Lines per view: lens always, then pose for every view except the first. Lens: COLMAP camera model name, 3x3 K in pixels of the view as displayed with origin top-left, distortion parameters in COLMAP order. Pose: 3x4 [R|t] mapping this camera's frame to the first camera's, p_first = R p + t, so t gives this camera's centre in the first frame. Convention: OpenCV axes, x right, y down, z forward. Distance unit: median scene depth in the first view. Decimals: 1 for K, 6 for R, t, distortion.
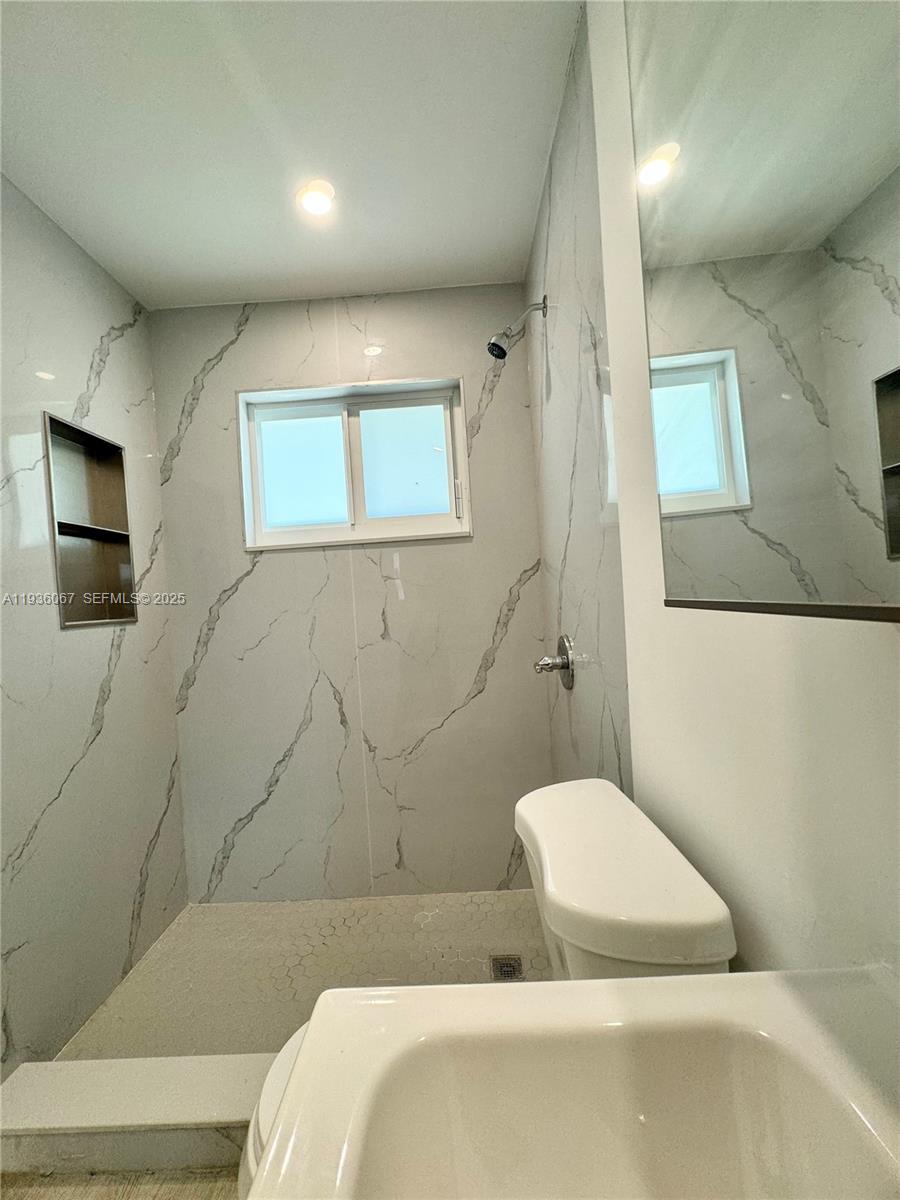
lens RADIAL K [[478.9, 0, 449.9], [0, 478.9, 600.7], [0, 0, 1]] dist [-0.002564, 0.000880]
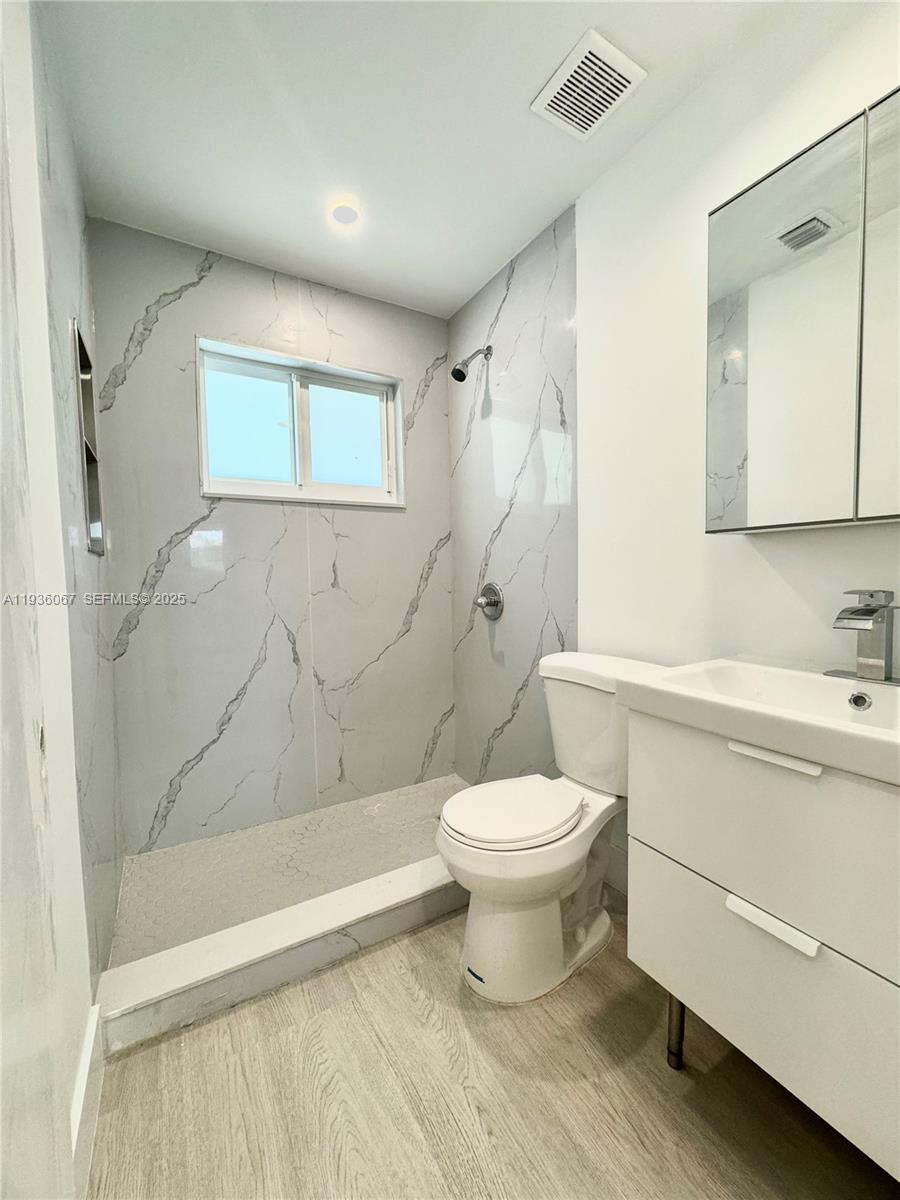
lens RADIAL K [[478.9, 0, 451.2], [0, 478.9, 600.0], [0, 0, 1]] dist [-0.002564, 0.000880]
pose [[0.851647, 0.020366, 0.523719, -0.504235], [-0.029141, 0.999539, 0.008517, 0.092392], [-0.523304, -0.022515, 0.851848, -0.144266]]
